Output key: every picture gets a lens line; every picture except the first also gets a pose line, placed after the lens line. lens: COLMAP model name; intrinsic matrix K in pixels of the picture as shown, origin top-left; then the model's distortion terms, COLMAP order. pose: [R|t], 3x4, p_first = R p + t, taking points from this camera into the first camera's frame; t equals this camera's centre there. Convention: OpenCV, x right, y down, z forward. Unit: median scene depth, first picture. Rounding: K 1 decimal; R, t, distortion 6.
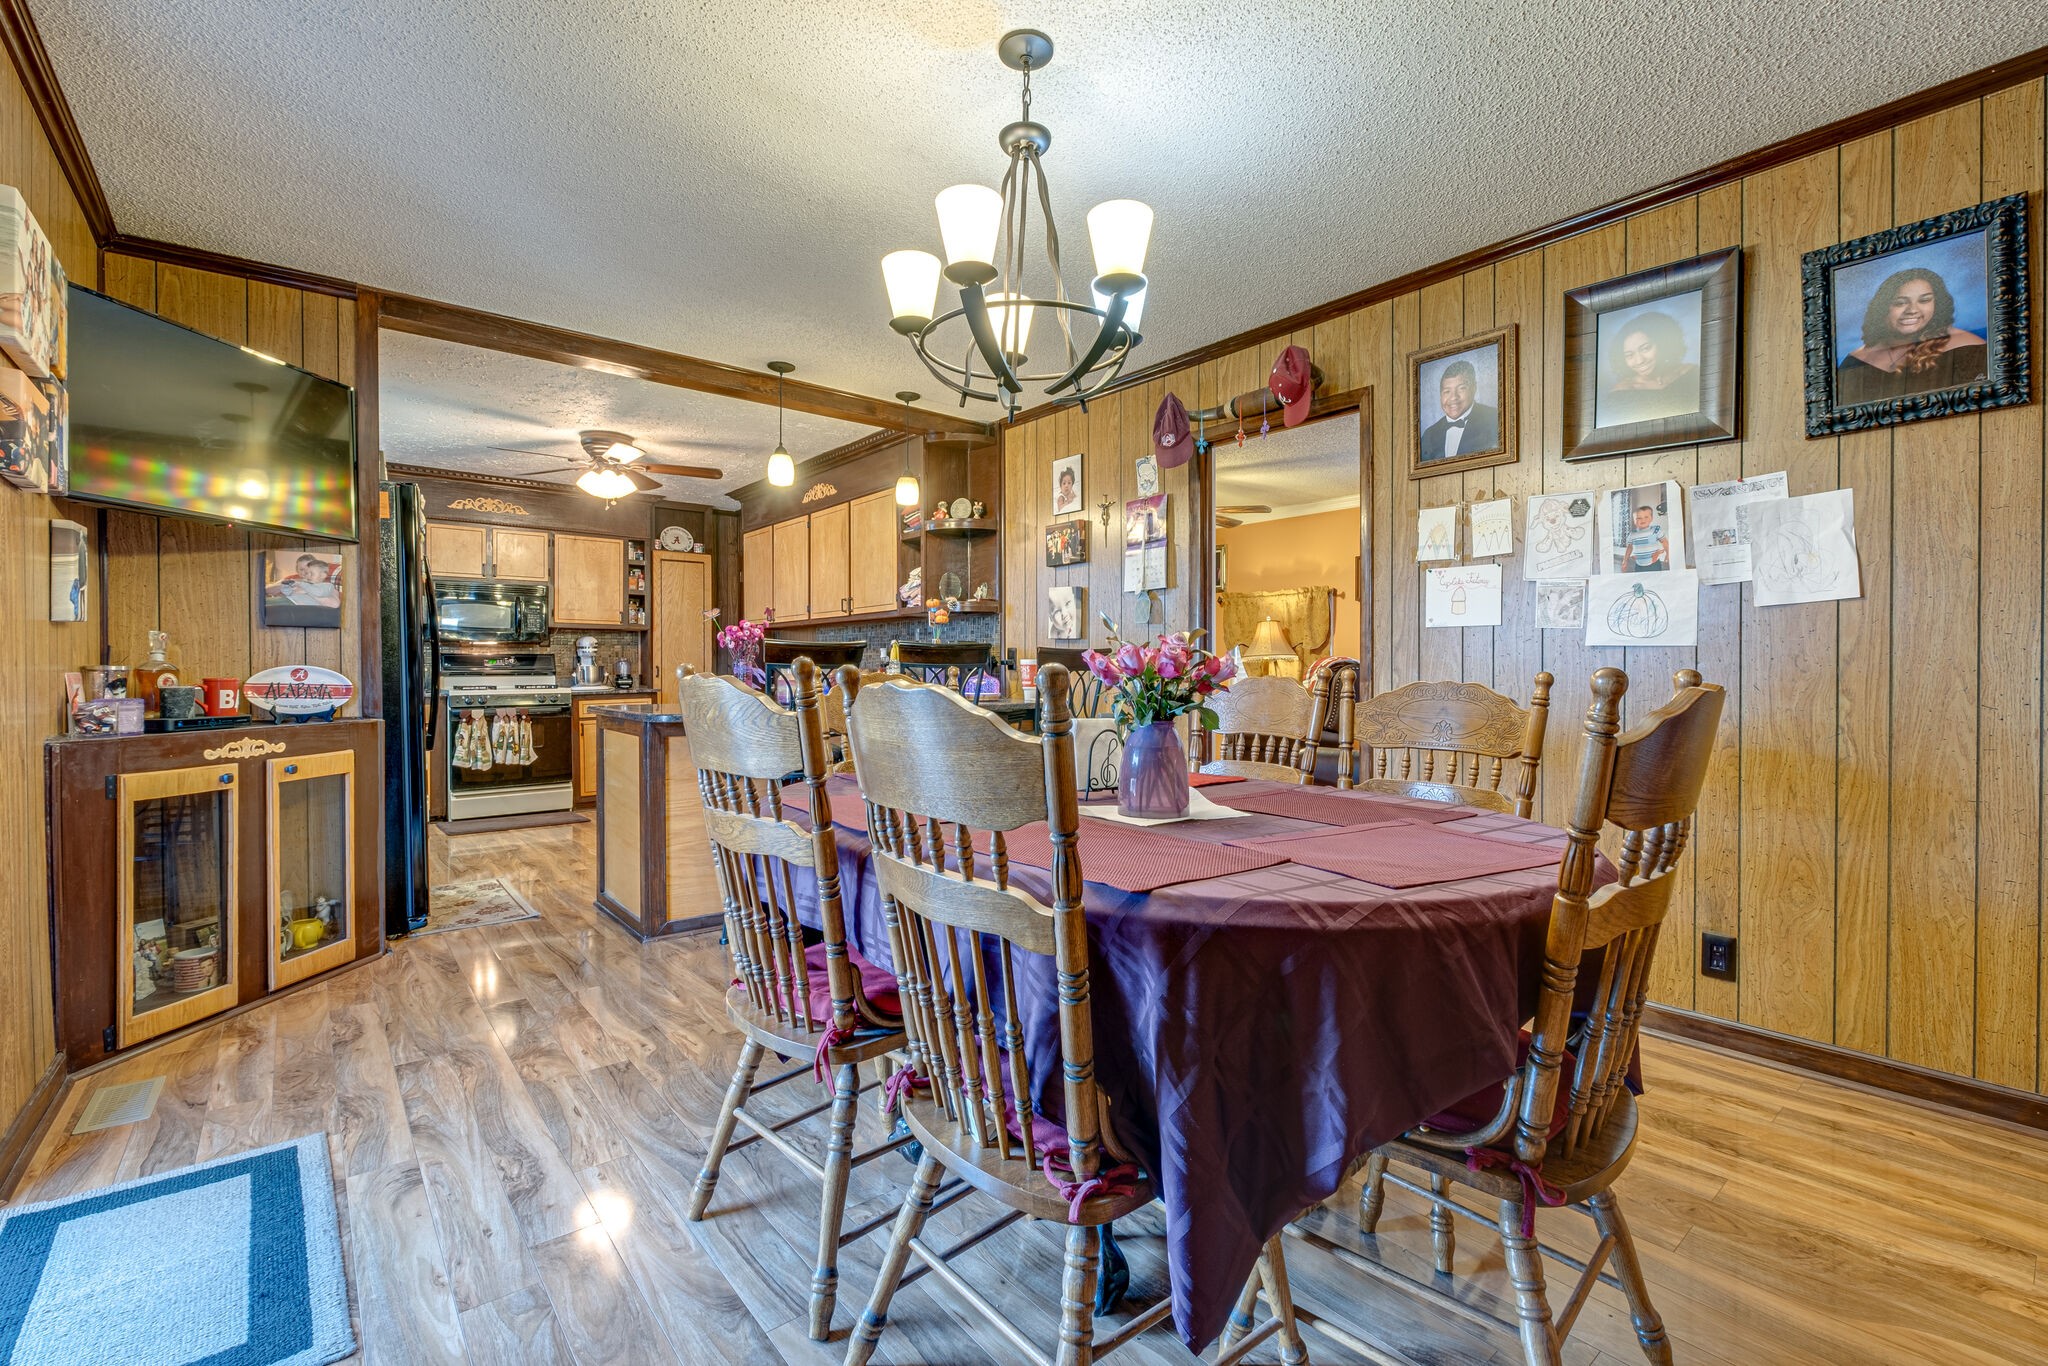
lens RADIAL K [[908.2, 0, 989.5], [0, 908.2, 675.1], [0, 0, 1]] dist [0.014497, -0.001992]
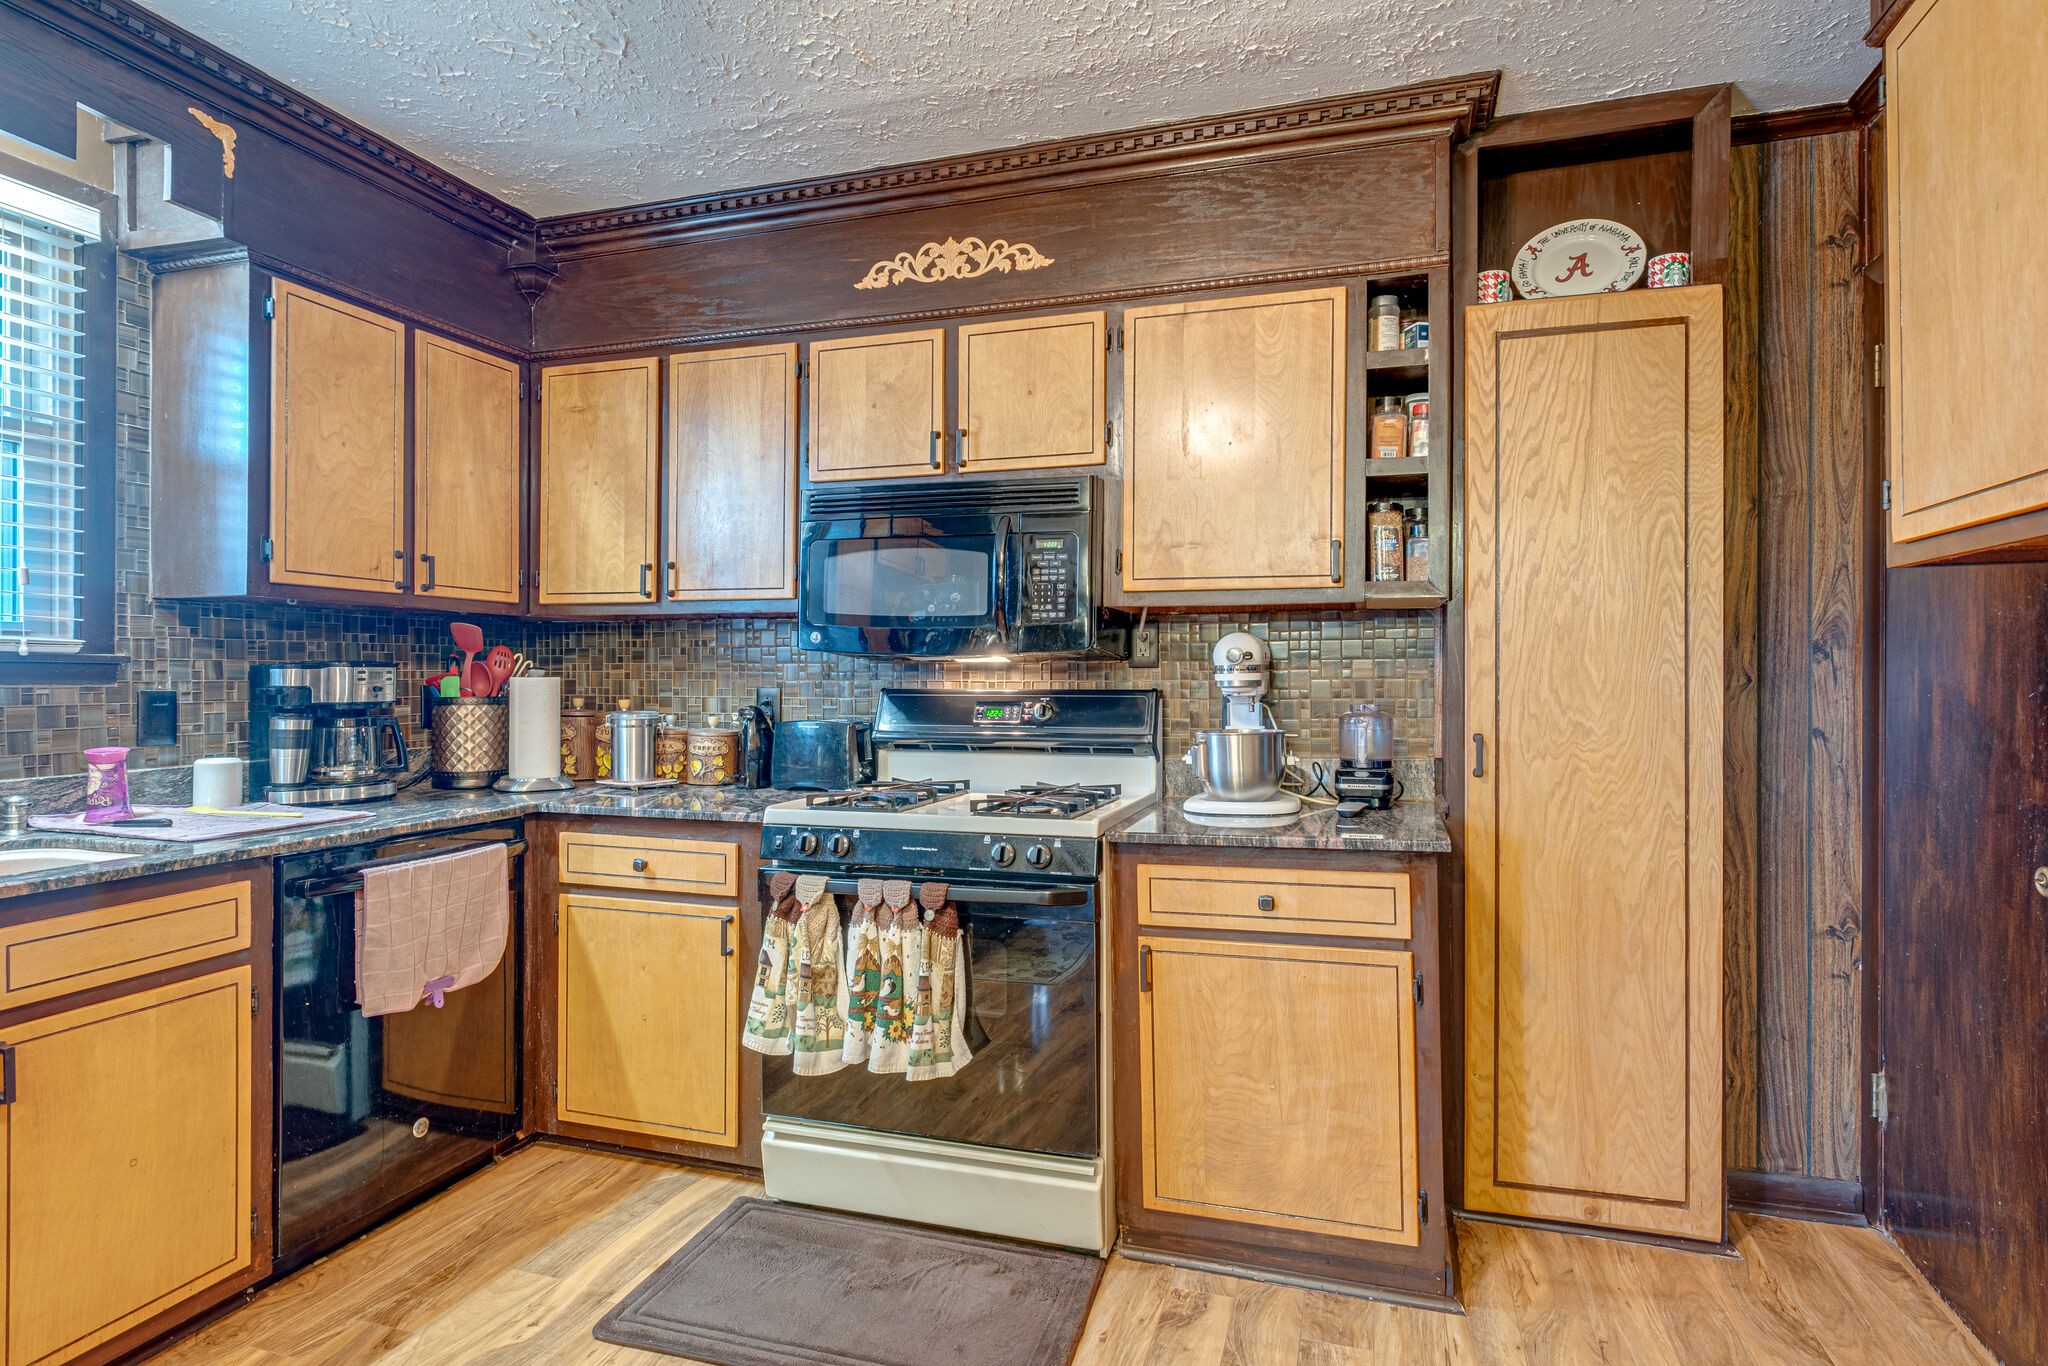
lens RADIAL K [[1018.5, 0, 1020.9], [0, 1018.5, 677.2], [0, 0, 1]] dist [0.001233, -0.000069]
pose [[0.560402, 0.001778, -0.828219, -0.223934], [-0.006727, 0.999974, -0.002406, -0.029316], [0.828193, 0.006919, 0.560400, 0.838411]]
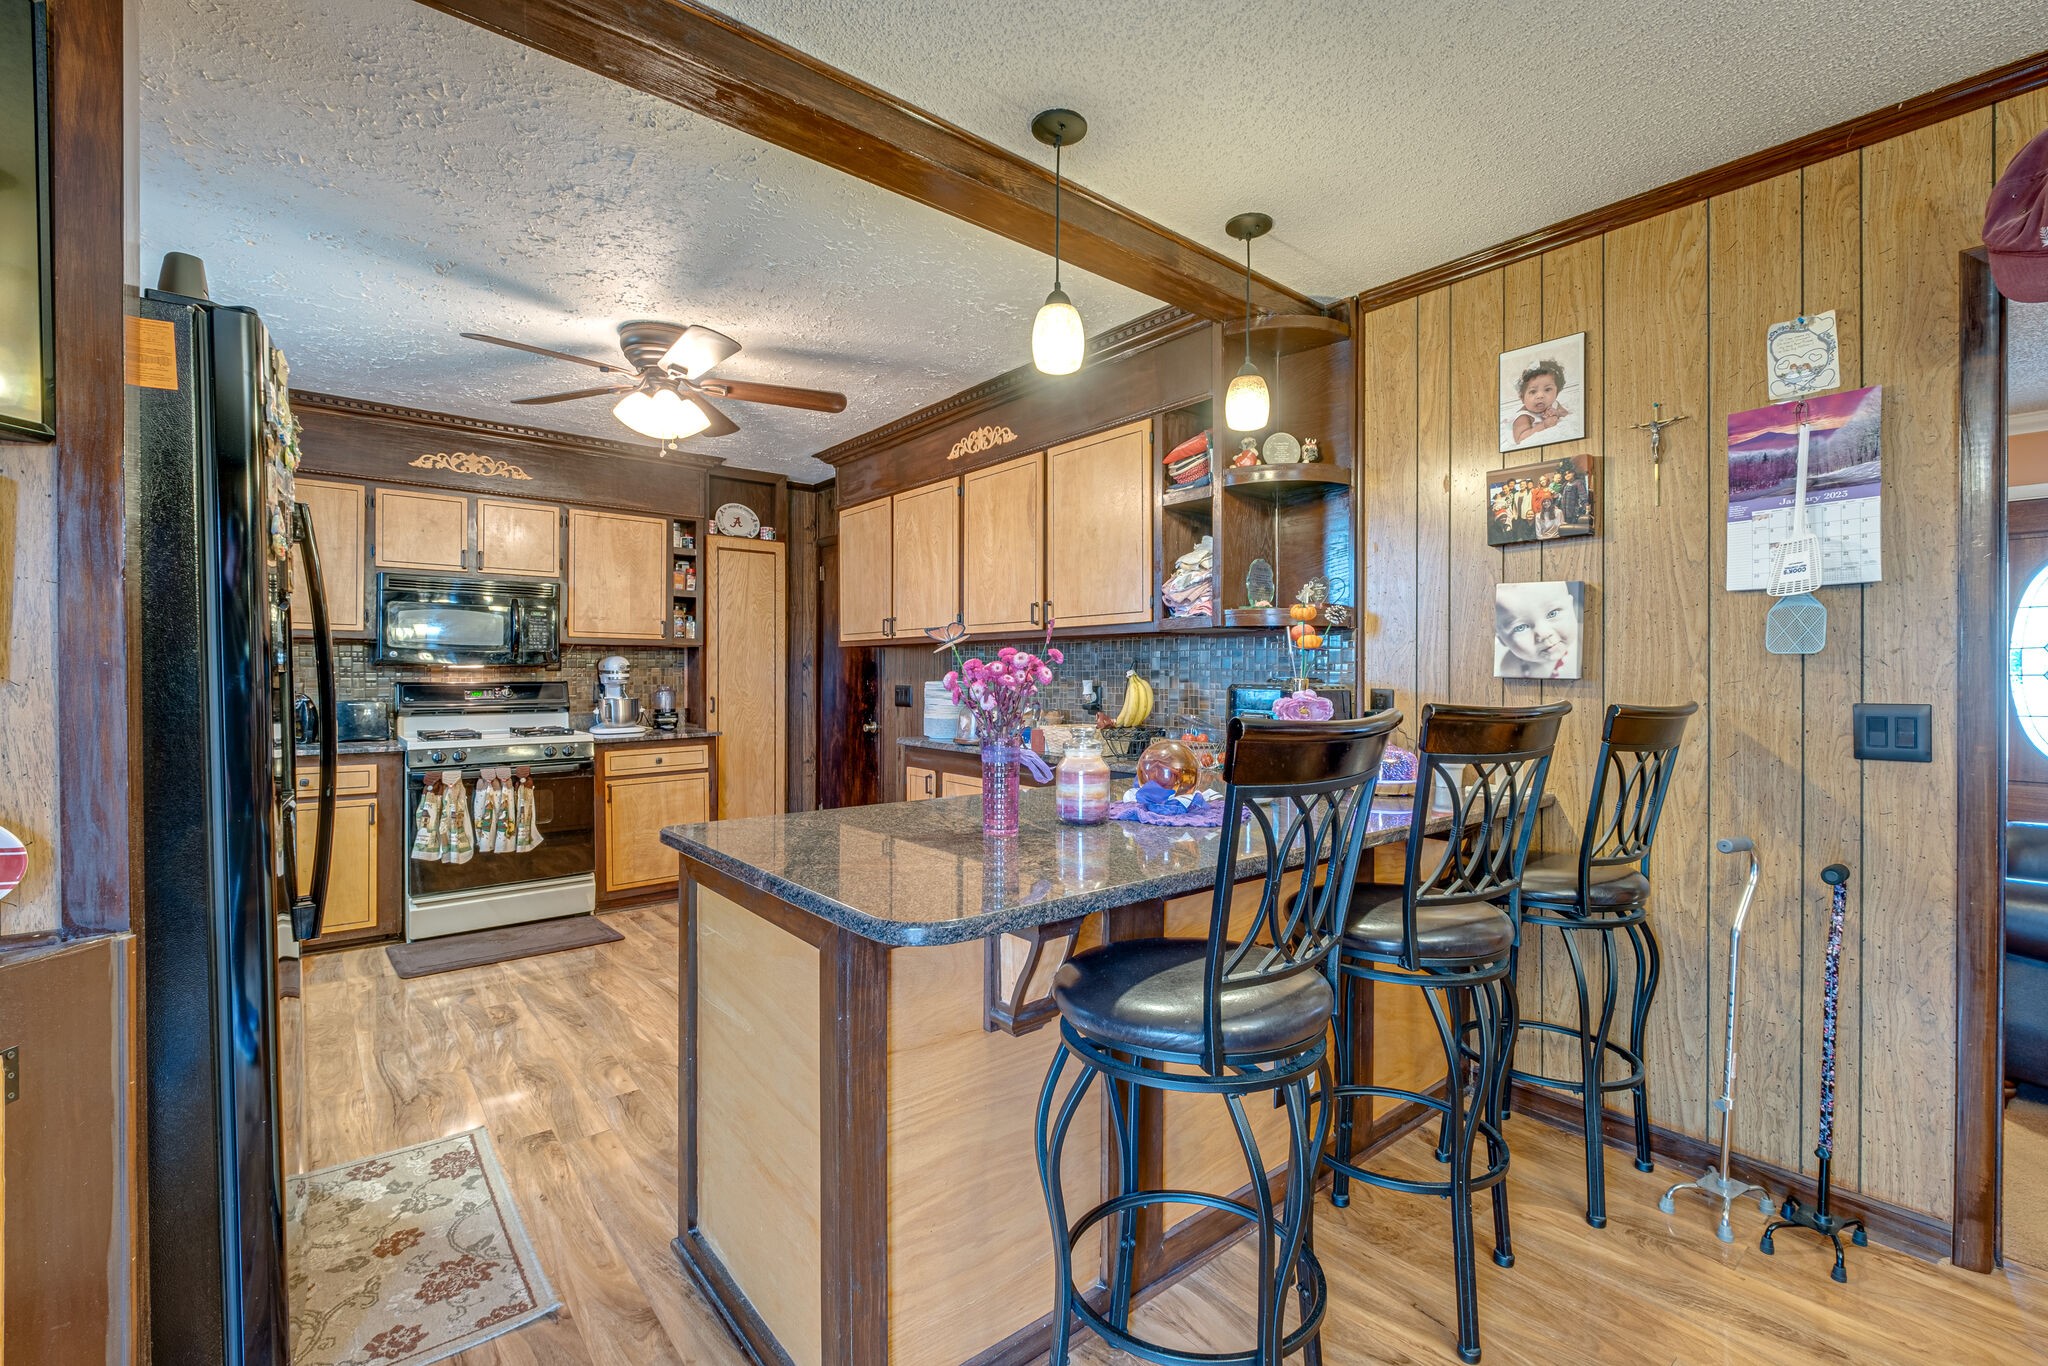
lens RADIAL K [[908.2, 0, 1015.3], [0, 908.2, 677.9], [0, 0, 1]] dist [0.014497, -0.001992]
pose [[0.999723, 0.001392, 0.023506, -0.167774], [-0.001314, 0.999994, -0.003336, -0.026558], [-0.023511, 0.003304, 0.999718, 0.326306]]
